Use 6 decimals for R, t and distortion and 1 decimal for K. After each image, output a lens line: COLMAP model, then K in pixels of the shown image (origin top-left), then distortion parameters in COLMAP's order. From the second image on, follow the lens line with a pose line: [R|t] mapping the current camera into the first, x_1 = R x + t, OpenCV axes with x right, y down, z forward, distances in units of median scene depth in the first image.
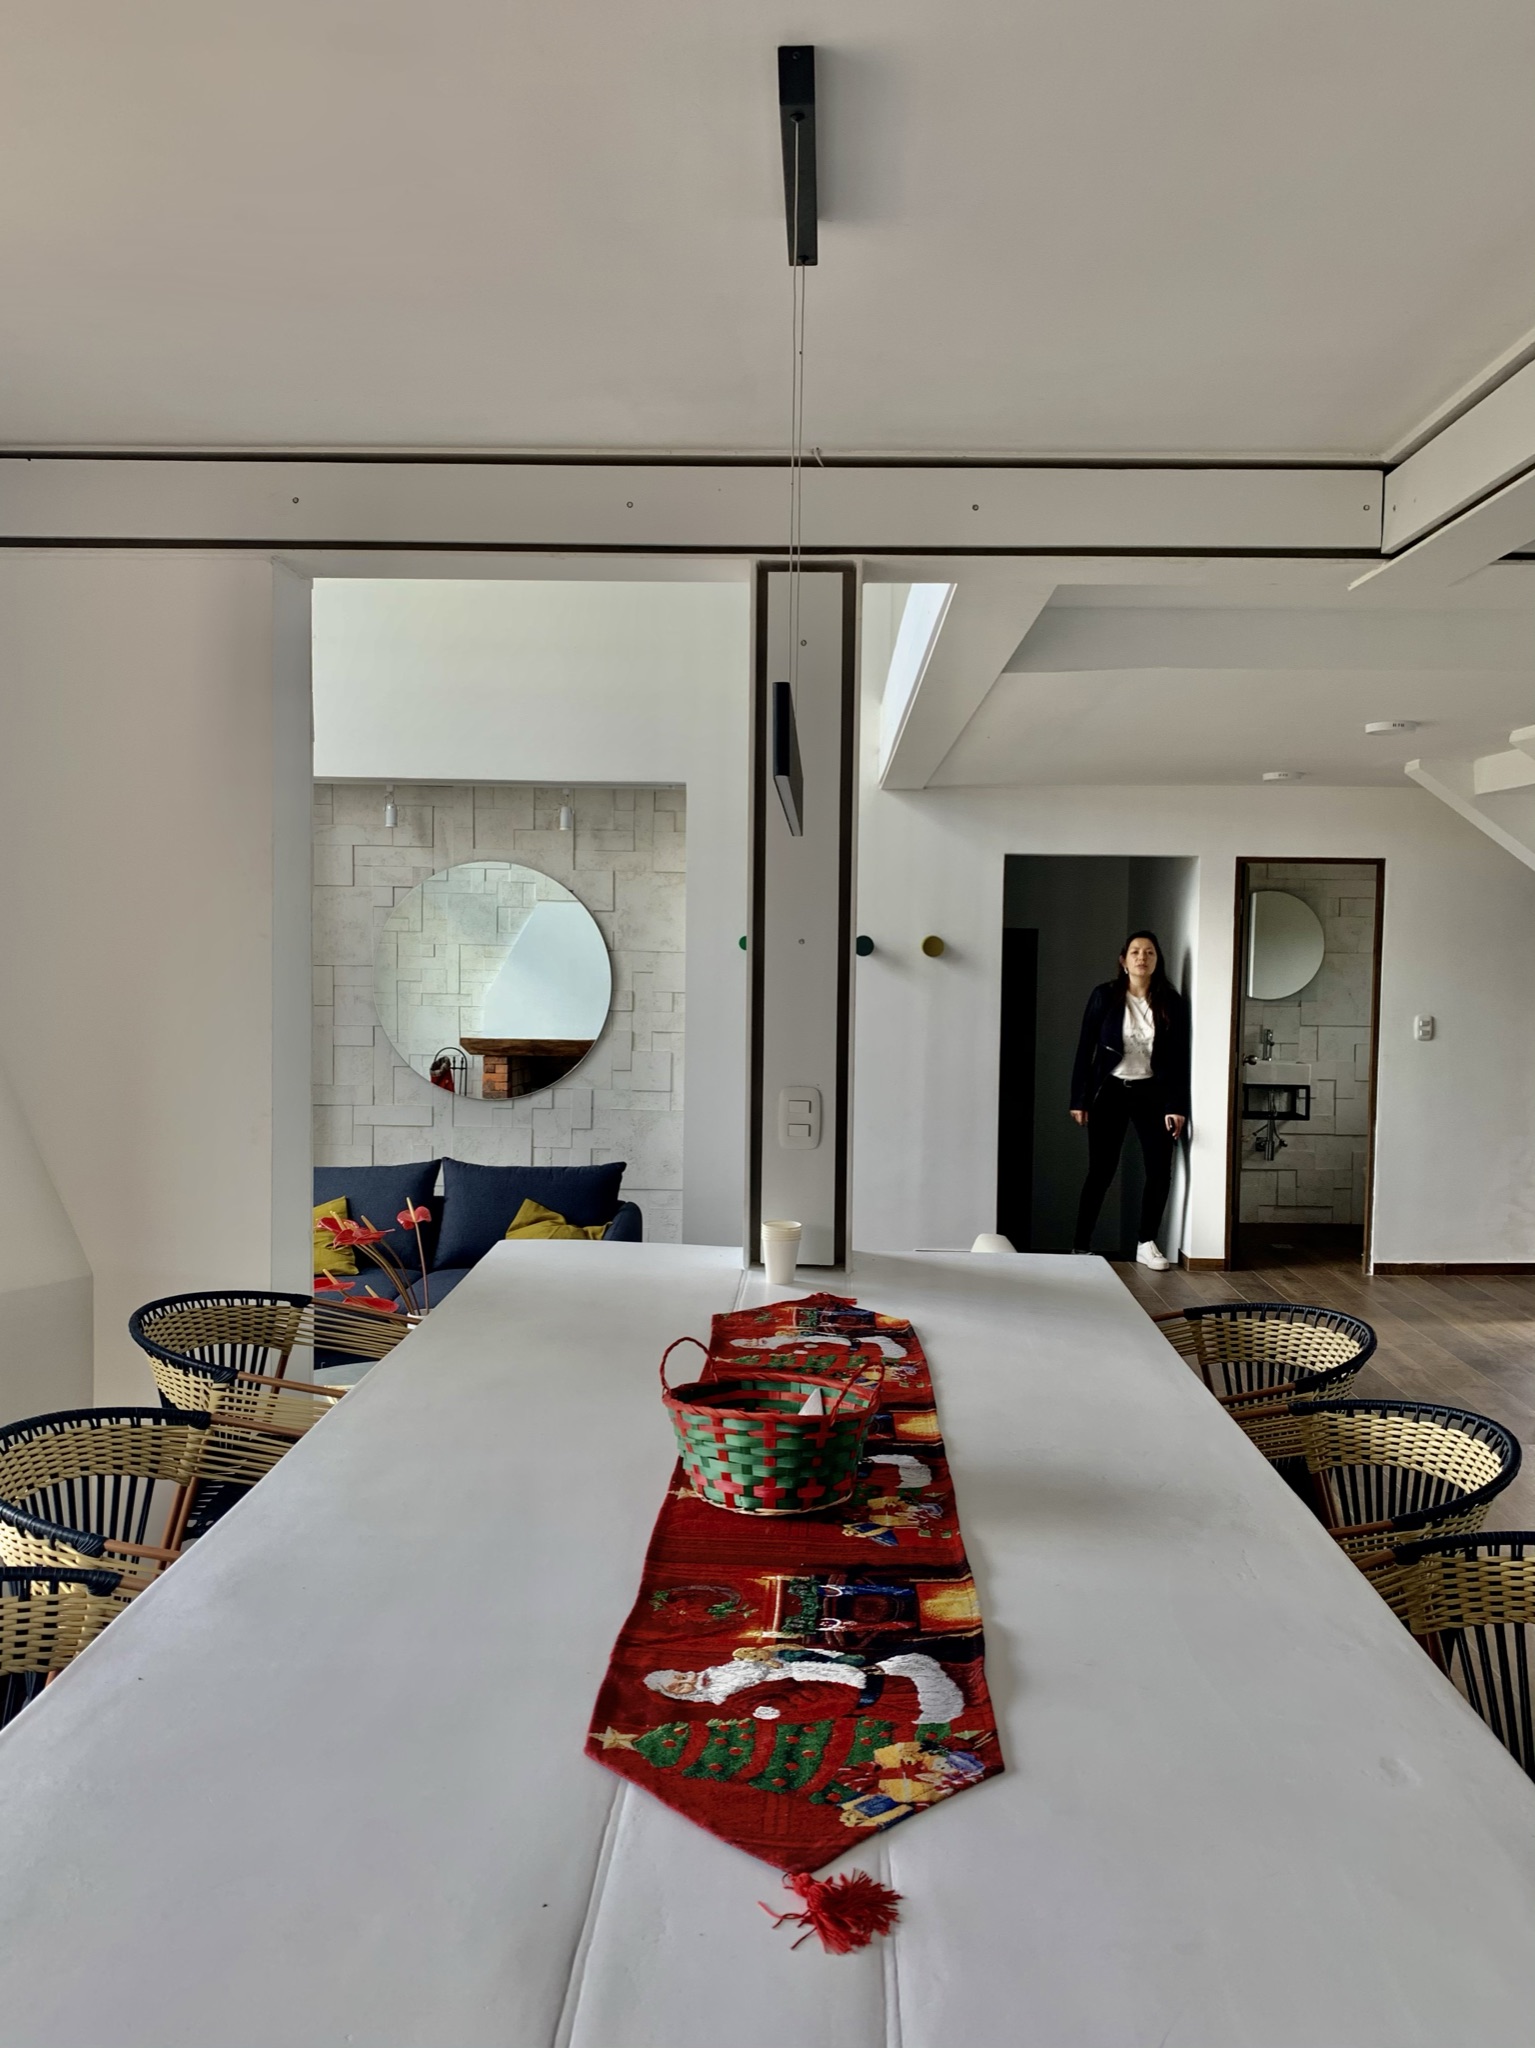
lens RADIAL K [[1561.5, 0, 767.5], [0, 1561.5, 1024.0], [0, 0, 1]] dist [0.008876, -0.004239]
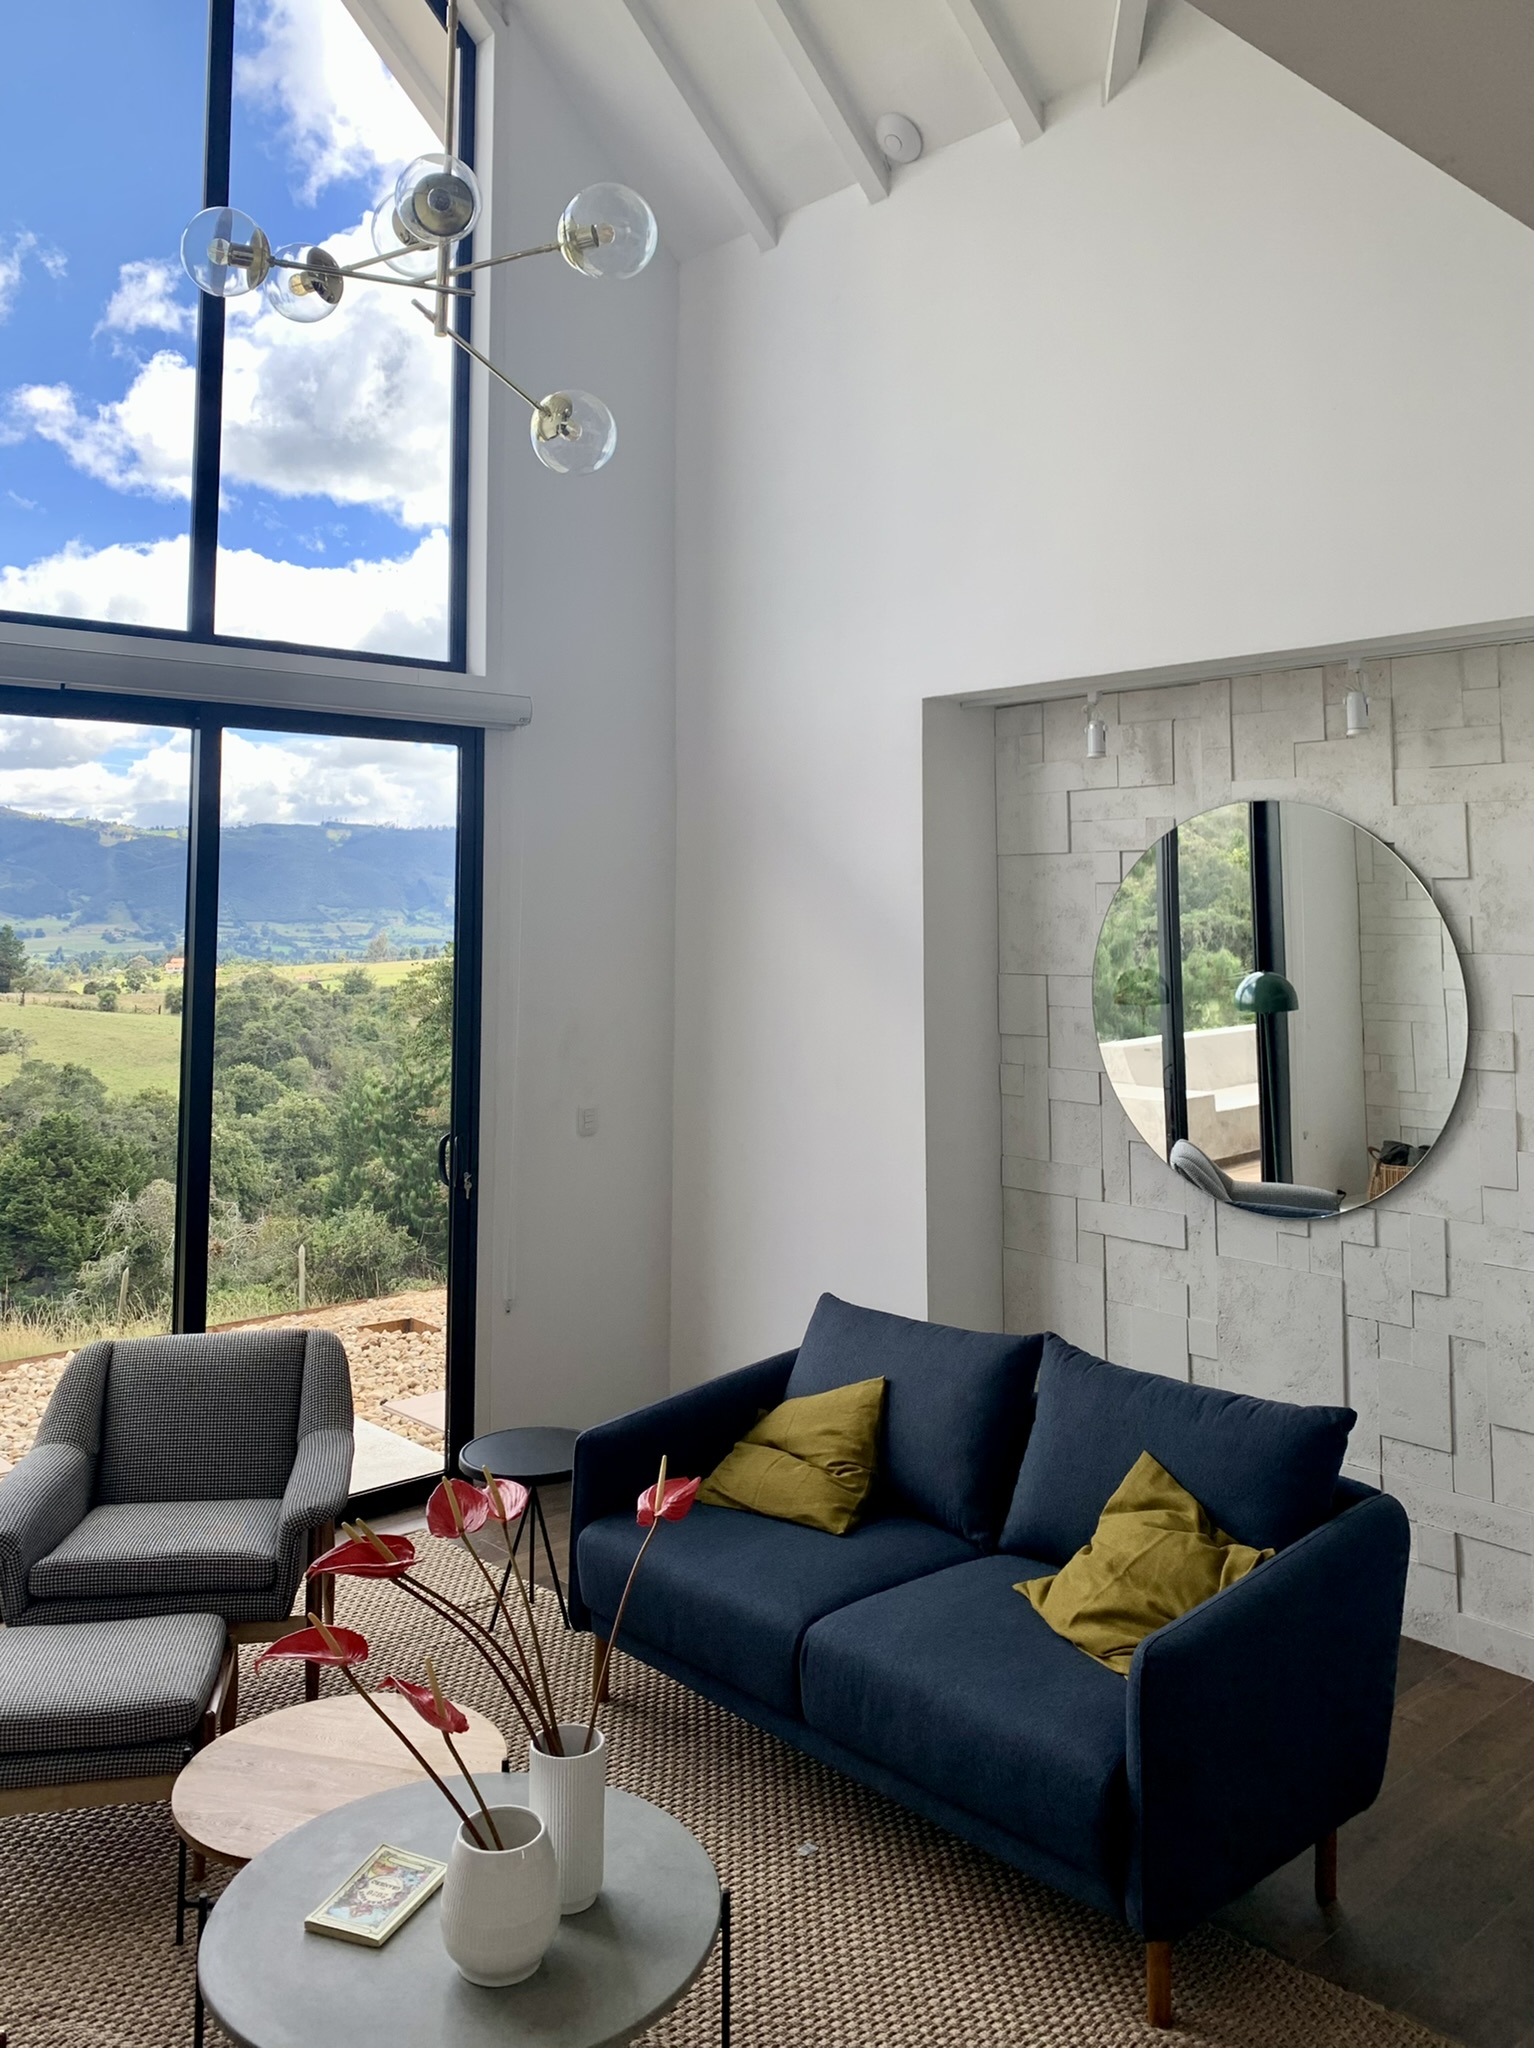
lens RADIAL K [[1601.3, 0, 758.3], [0, 1601.3, 768.9], [0, 0, 1]] dist [0.013257, -0.001709]
pose [[0.692499, -0.081812, -0.716765, 0.127659], [-0.028903, 0.989605, -0.140879, -0.025307], [0.720840, 0.118275, 0.682936, 0.450182]]
